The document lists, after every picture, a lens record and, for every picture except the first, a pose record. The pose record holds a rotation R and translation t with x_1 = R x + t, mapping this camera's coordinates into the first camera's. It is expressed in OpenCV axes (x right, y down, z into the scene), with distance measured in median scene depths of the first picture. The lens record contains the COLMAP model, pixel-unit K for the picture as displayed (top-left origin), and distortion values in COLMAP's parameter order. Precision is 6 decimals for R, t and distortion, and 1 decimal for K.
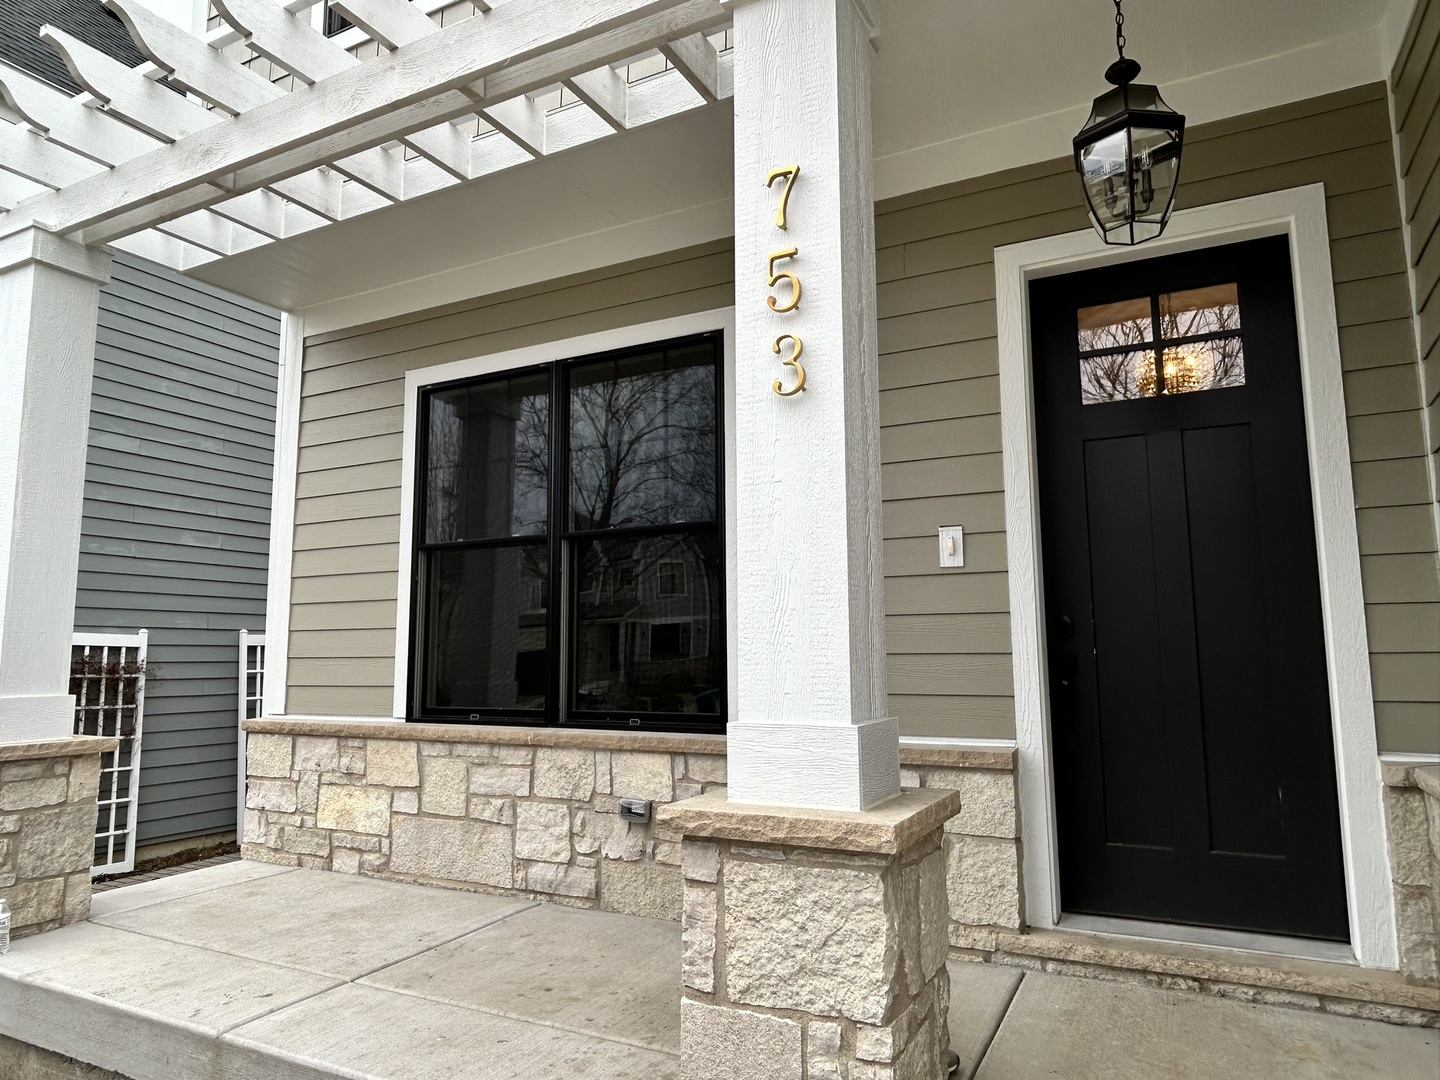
lens RADIAL K [[921.6, 0, 719.9], [0, 921.6, 541.4], [0, 0, 1]] dist [-0.001693, -0.002046]
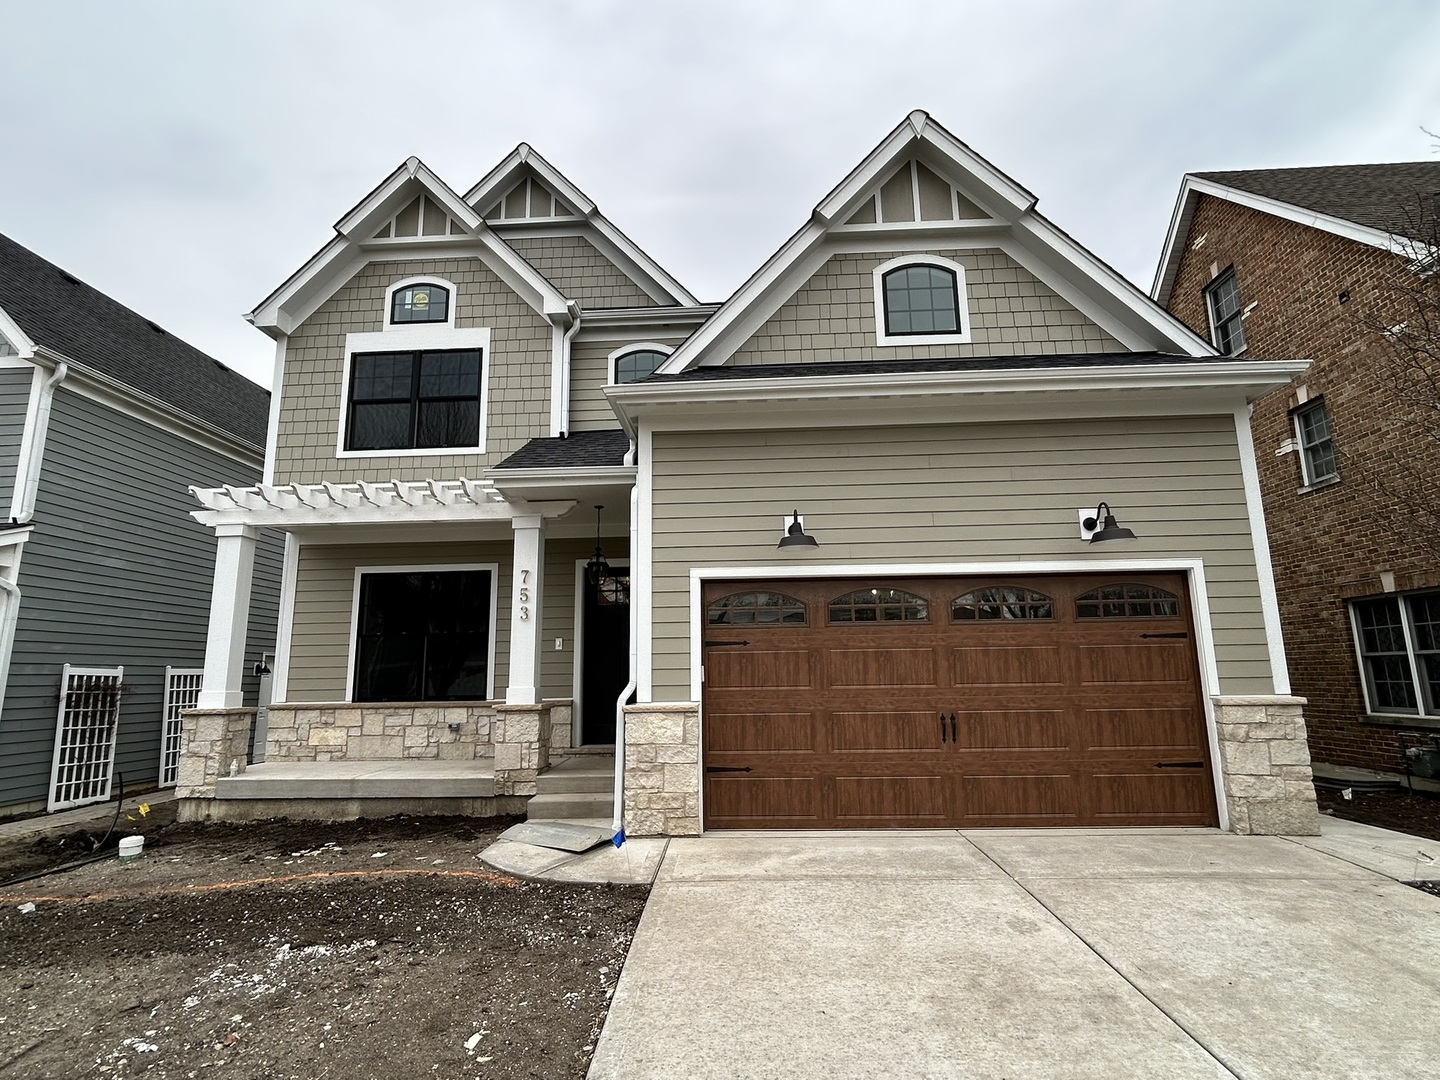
lens RADIAL K [[724.7, 0, 716.4], [0, 724.7, 543.7], [0, 0, 1]] dist [-0.004135, -0.000477]
pose [[0.907075, 0.070295, 0.415058, -0.298523], [-0.041204, 0.996051, -0.078646, -0.143978], [-0.418947, 0.054235, 0.906390, -1.404388]]
